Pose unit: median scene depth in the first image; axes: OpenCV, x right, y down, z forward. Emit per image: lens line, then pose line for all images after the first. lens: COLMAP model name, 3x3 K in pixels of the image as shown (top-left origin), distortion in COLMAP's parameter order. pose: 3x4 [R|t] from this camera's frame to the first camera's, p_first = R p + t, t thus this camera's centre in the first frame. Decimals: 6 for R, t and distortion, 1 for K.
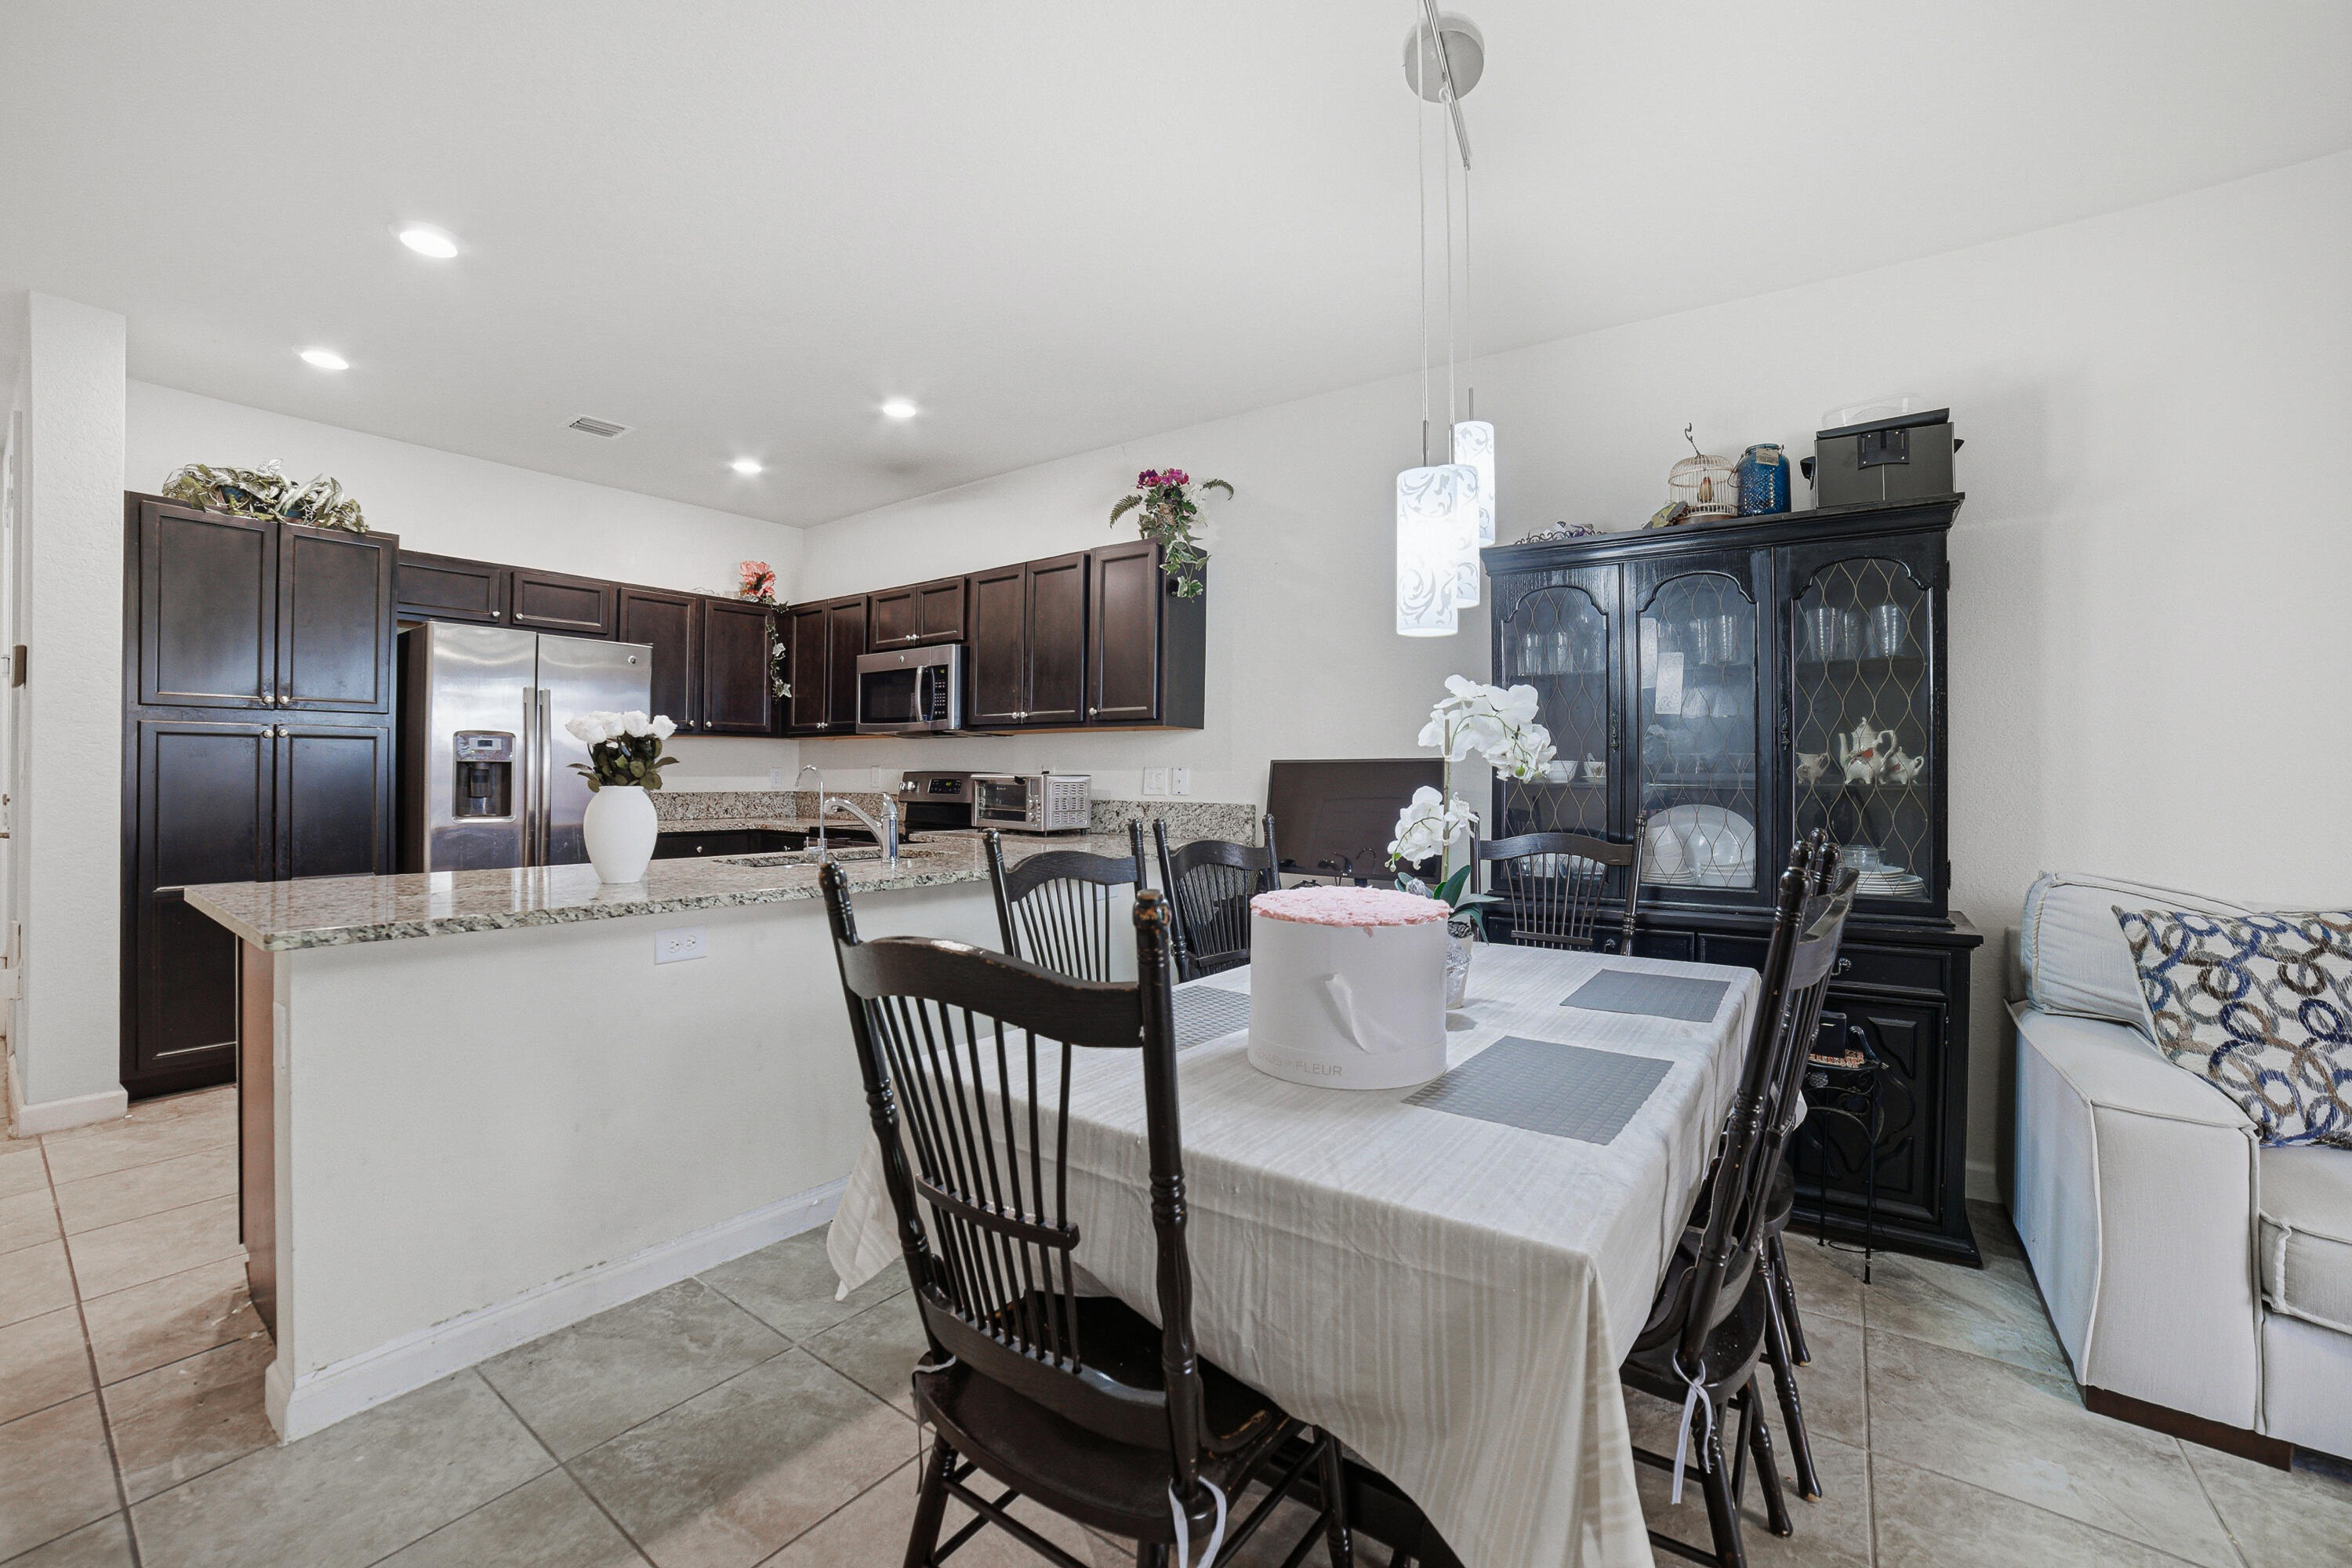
lens RADIAL K [[956.3, 0, 1184.1], [0, 956.3, 788.0], [0, 0, 1]] dist [-0.098175, 0.029866]
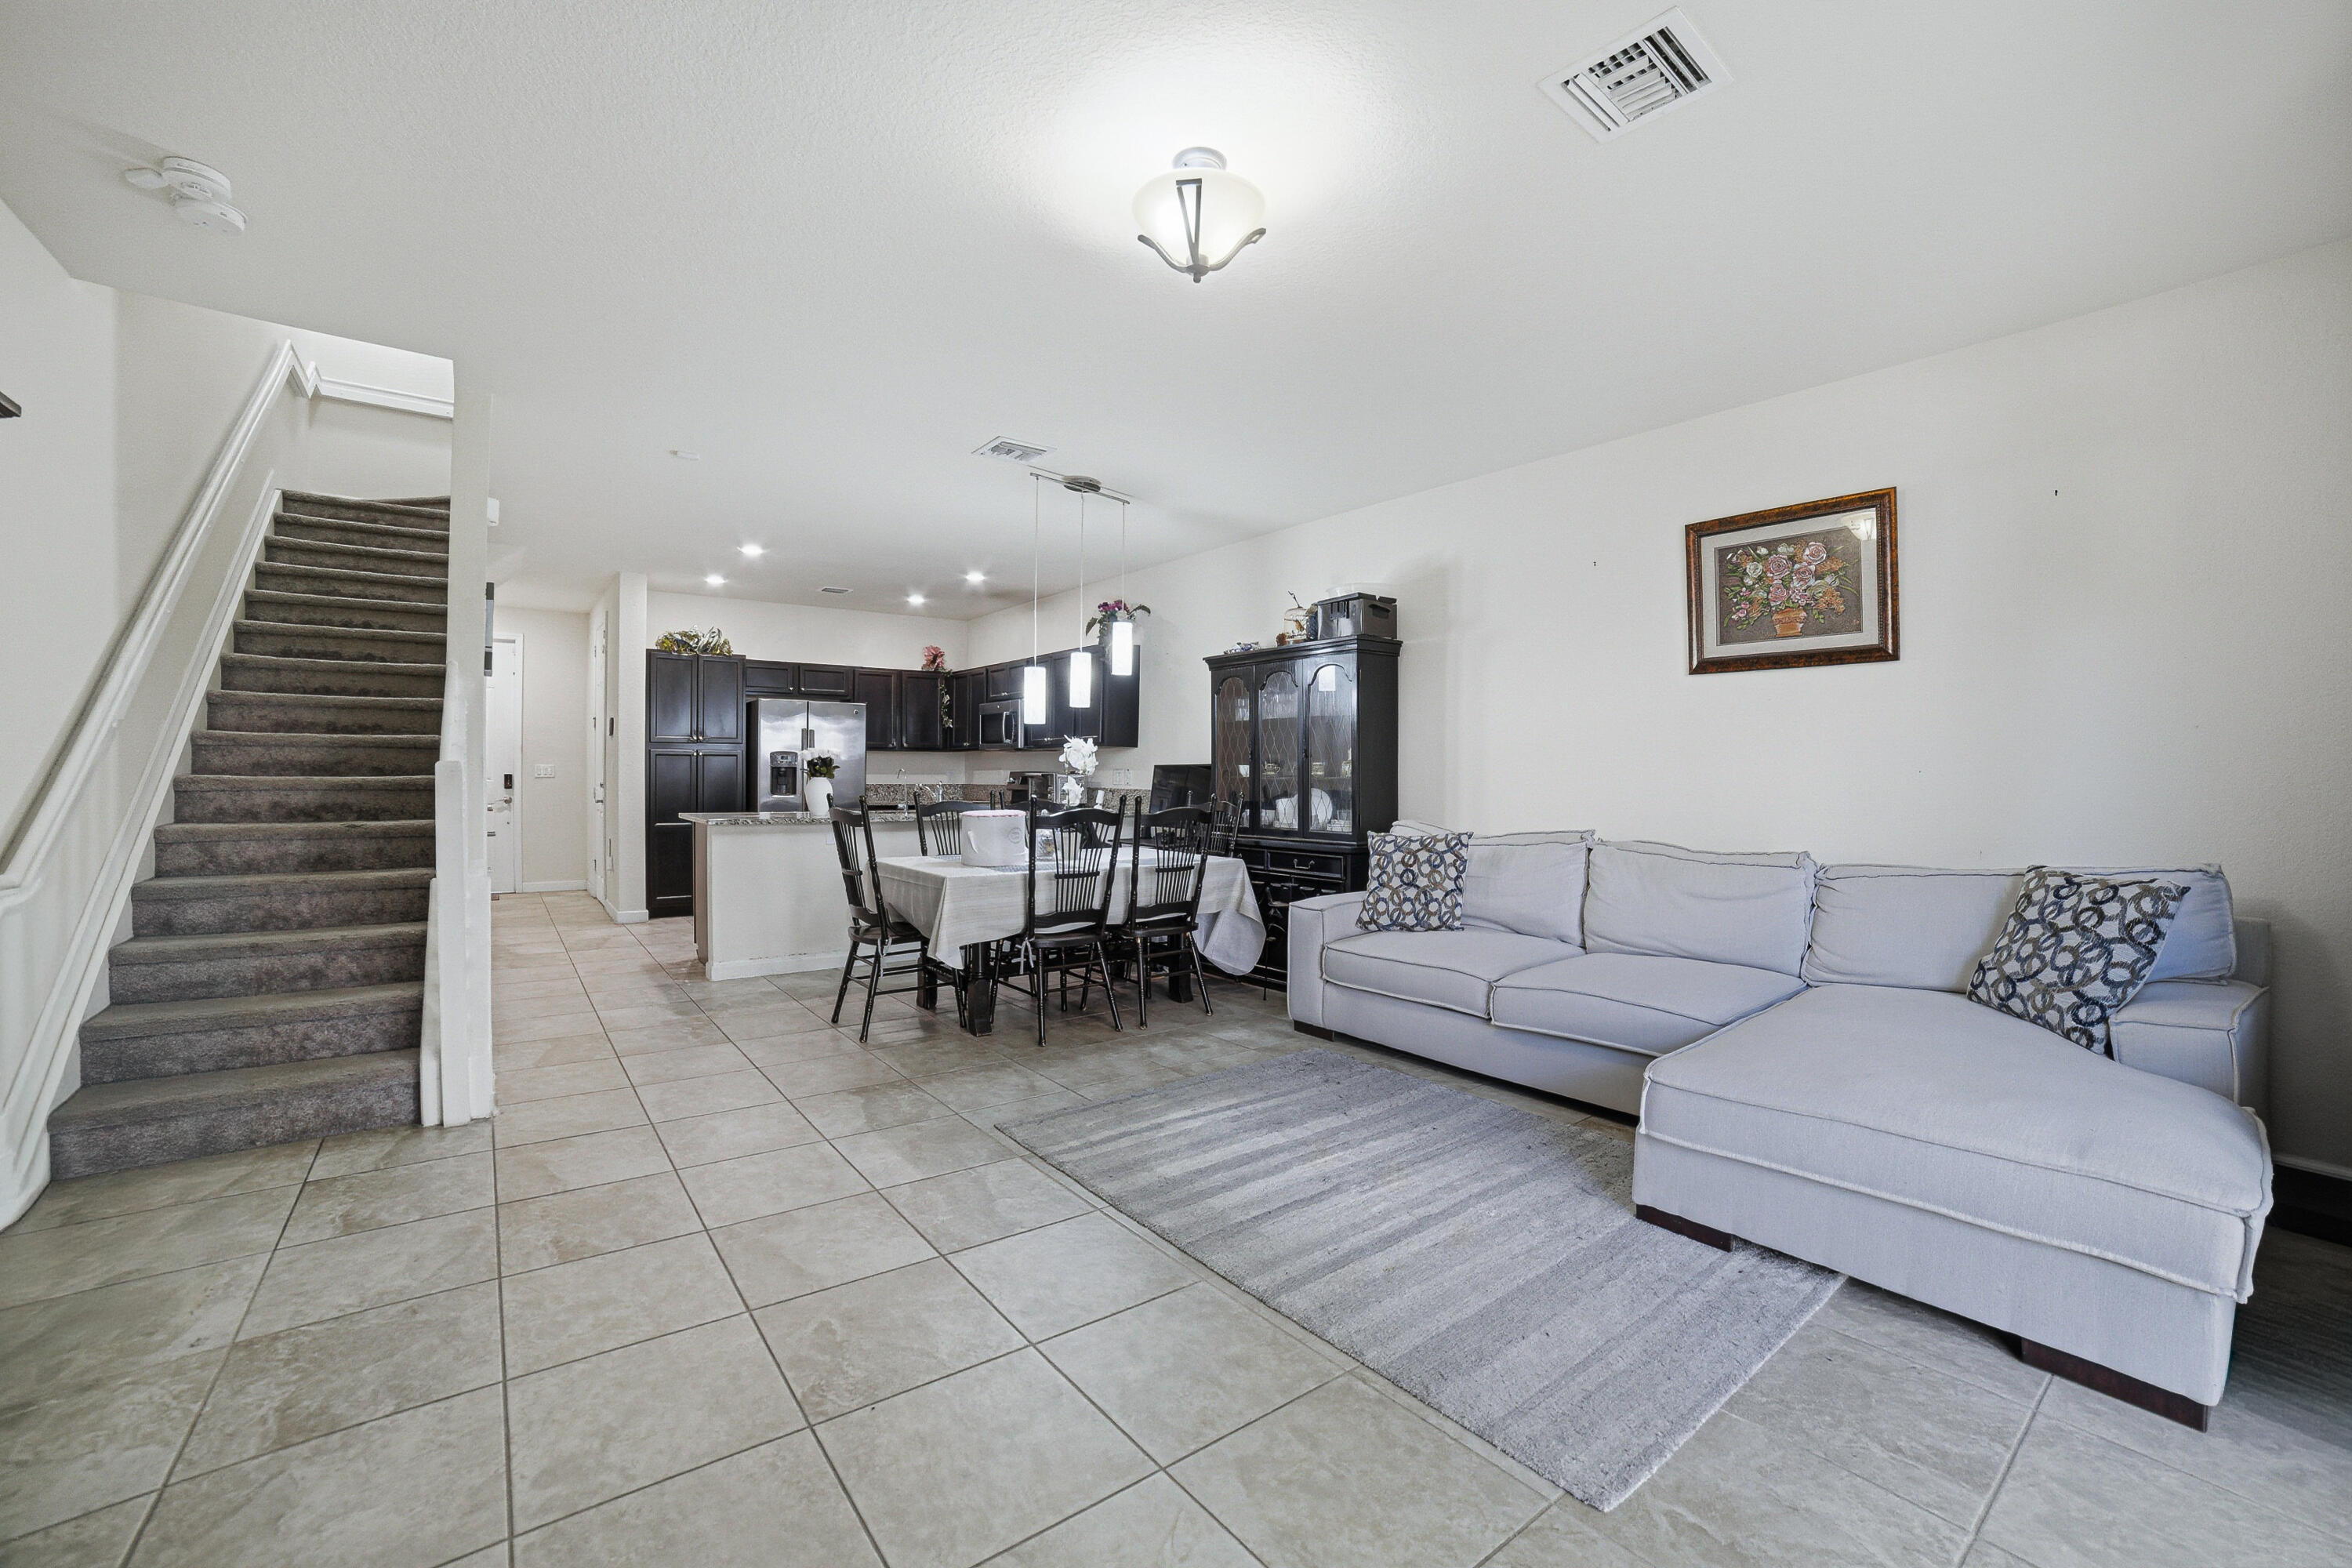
lens RADIAL K [[956.3, 0, 1184.1], [0, 956.3, 788.0], [0, 0, 1]] dist [-0.098175, 0.029866]
pose [[0.958897, 0.003710, -0.283731, 0.834274], [-0.003547, 0.999993, 0.001088, 0.014638], [0.283733, -0.000037, 0.958903, -0.921126]]
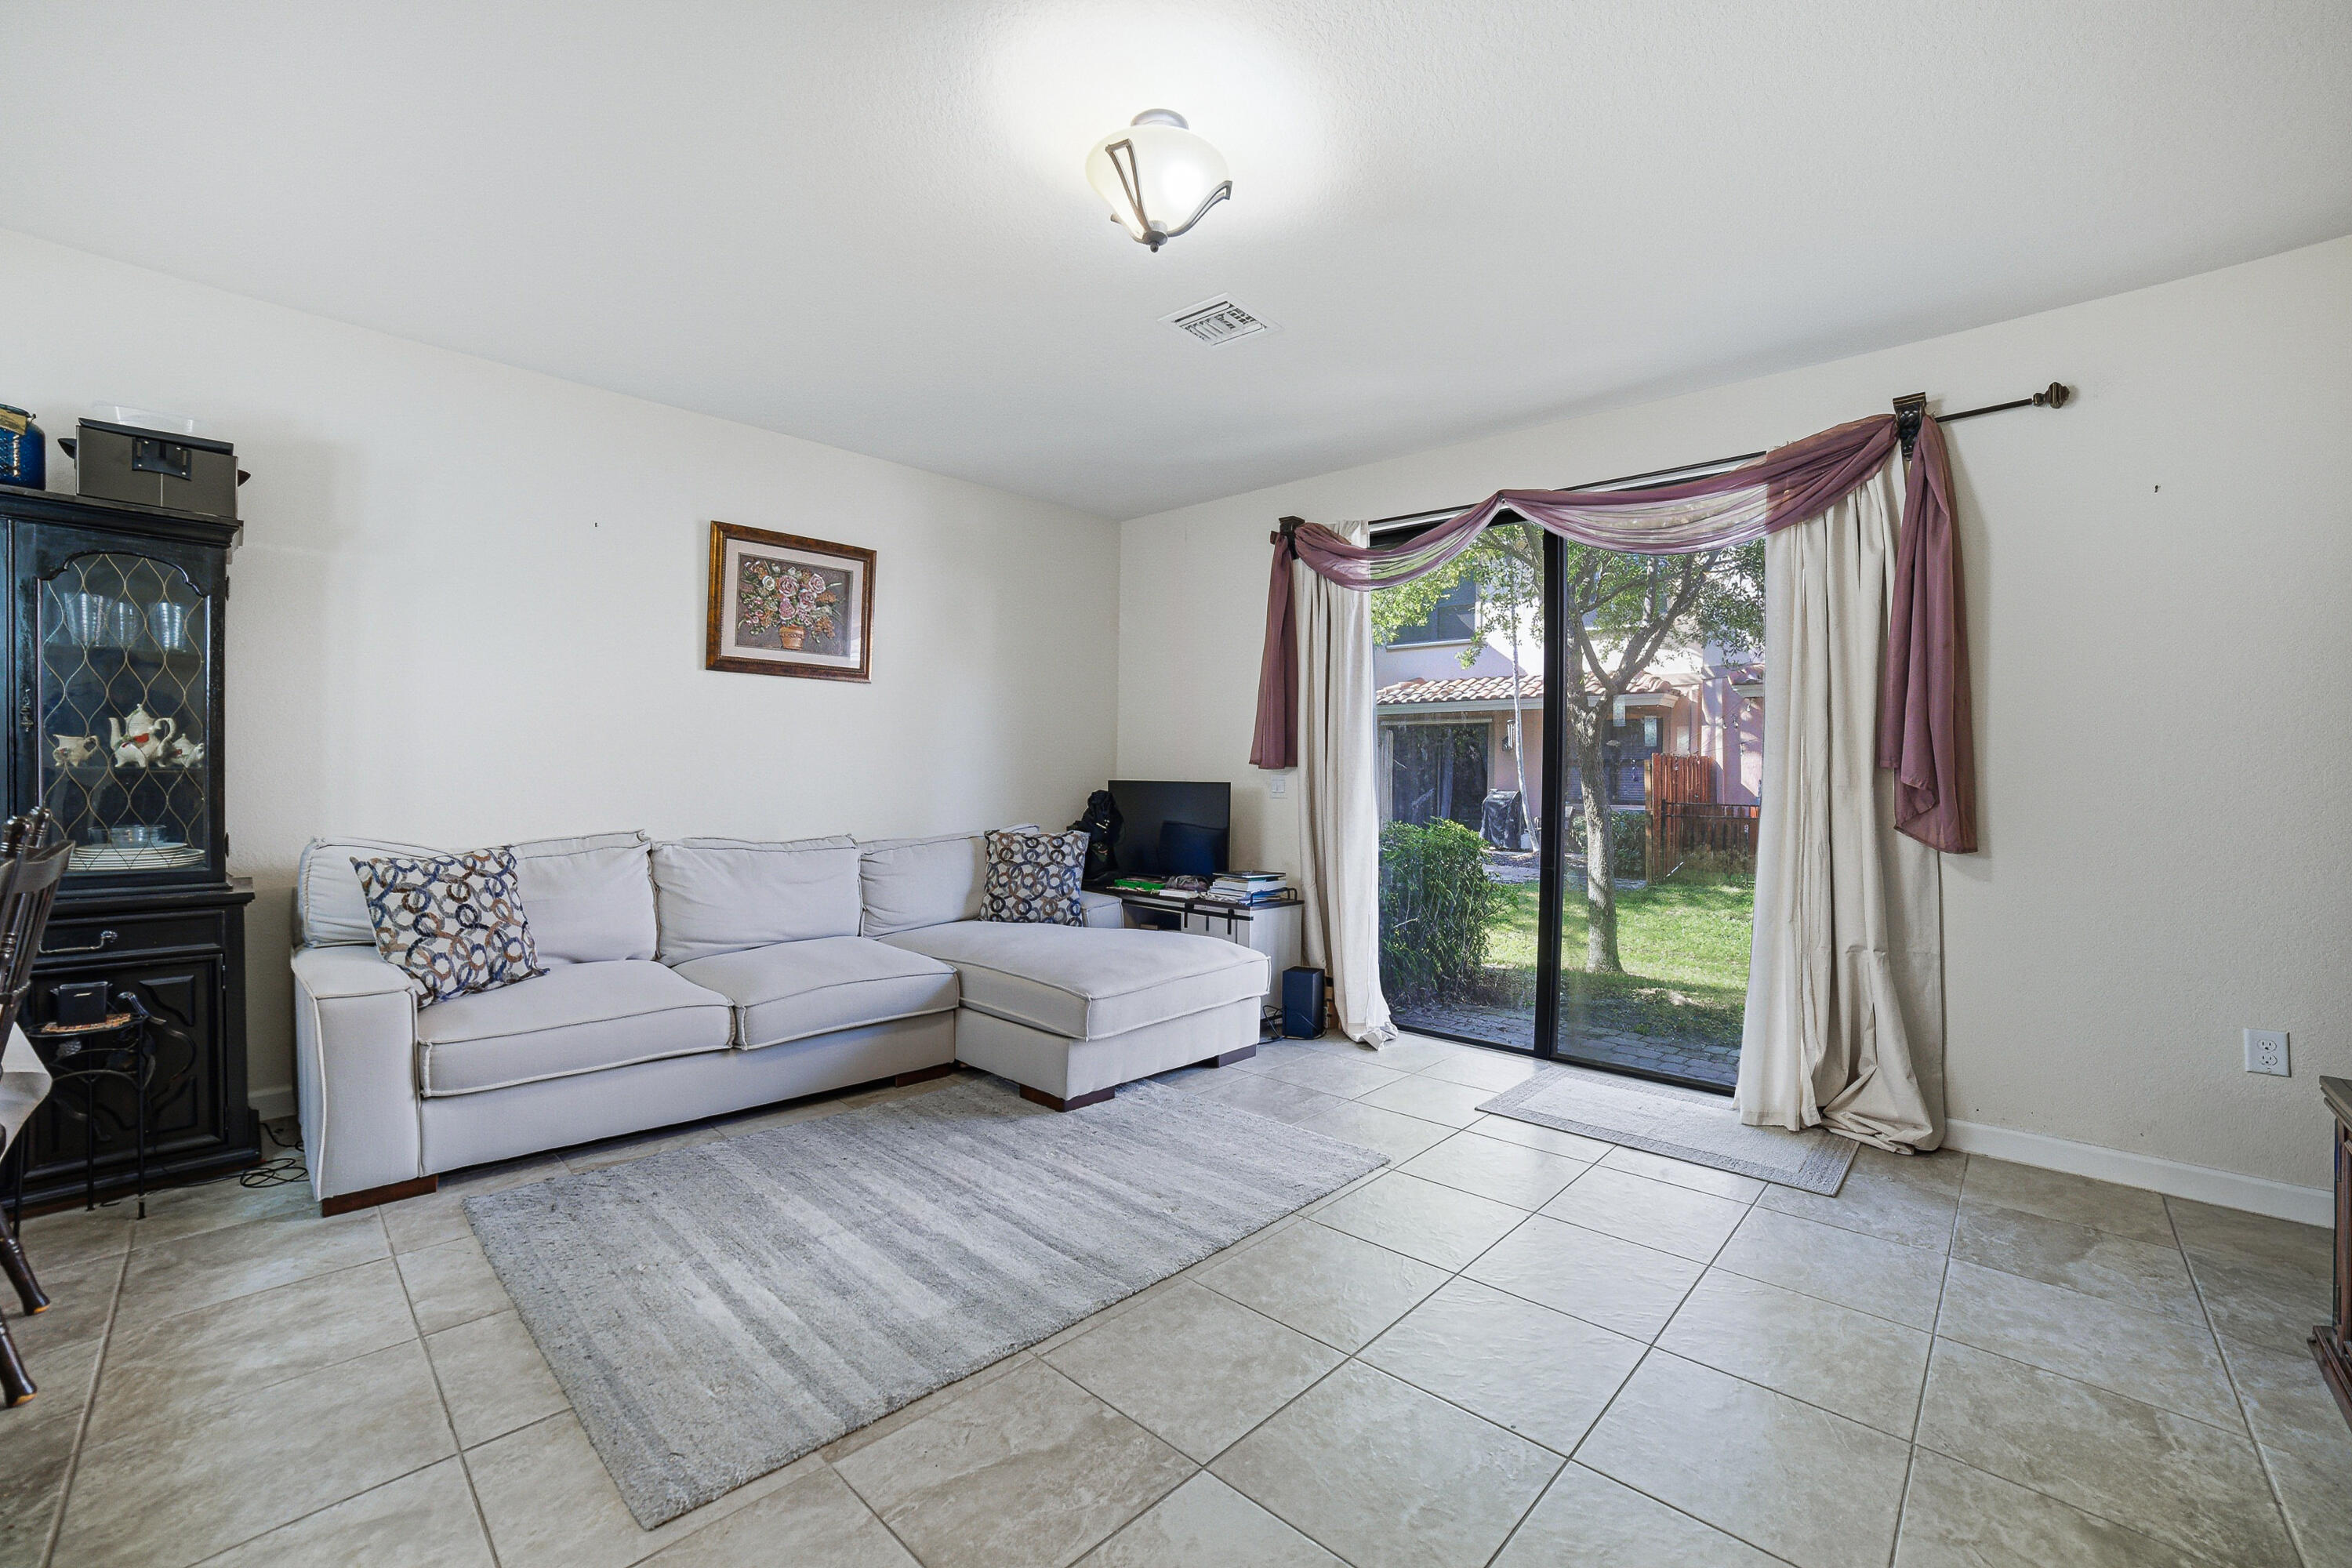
lens RADIAL K [[956.3, 0, 1184.1], [0, 956.3, 788.0], [0, 0, 1]] dist [-0.098175, 0.029866]
pose [[0.132723, -0.011757, 0.991083, -0.096766], [-0.002841, 0.999921, 0.012242, 0.003709], [-0.991149, -0.004440, 0.132679, -0.296646]]
